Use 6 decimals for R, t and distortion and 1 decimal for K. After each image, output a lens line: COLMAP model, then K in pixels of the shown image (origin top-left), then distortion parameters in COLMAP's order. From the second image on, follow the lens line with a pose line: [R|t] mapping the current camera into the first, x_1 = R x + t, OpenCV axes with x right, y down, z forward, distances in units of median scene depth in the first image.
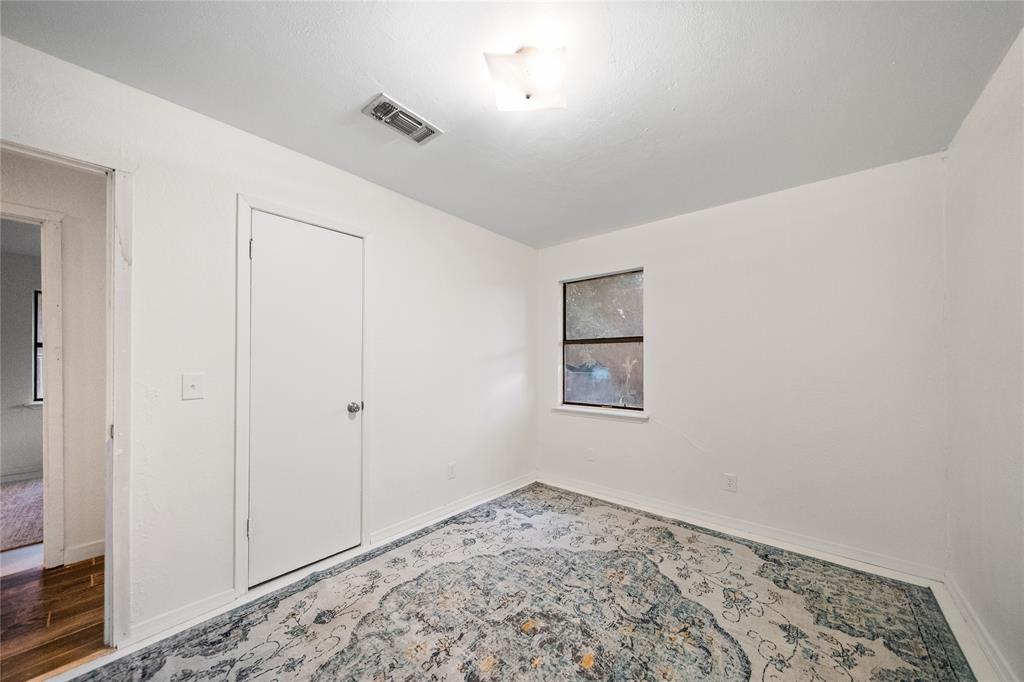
lens RADIAL K [[352.3, 0, 519.6], [0, 352.3, 359.9], [0, 0, 1]] dist [-0.005546, 0.000197]
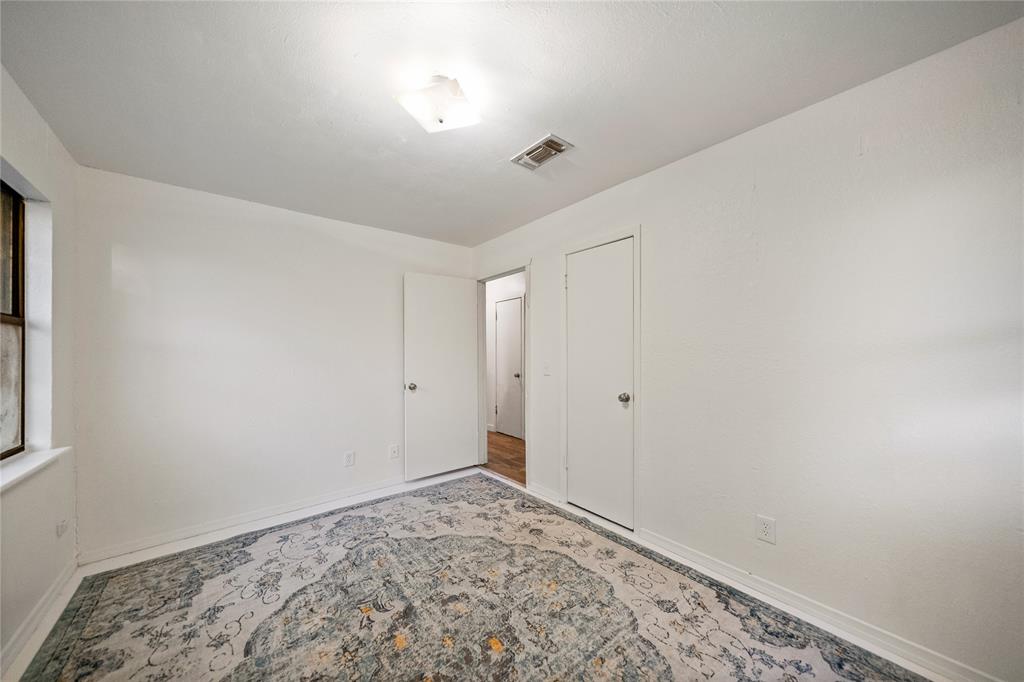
lens RADIAL K [[352.3, 0, 513.2], [0, 352.3, 346.8], [0, 0, 1]] dist [-0.005546, 0.000197]
pose [[-0.175606, -0.015571, -0.984337, 0.802767], [-0.002433, 0.999879, -0.015383, -0.003614], [0.984458, -0.000307, -0.175623, 1.040167]]
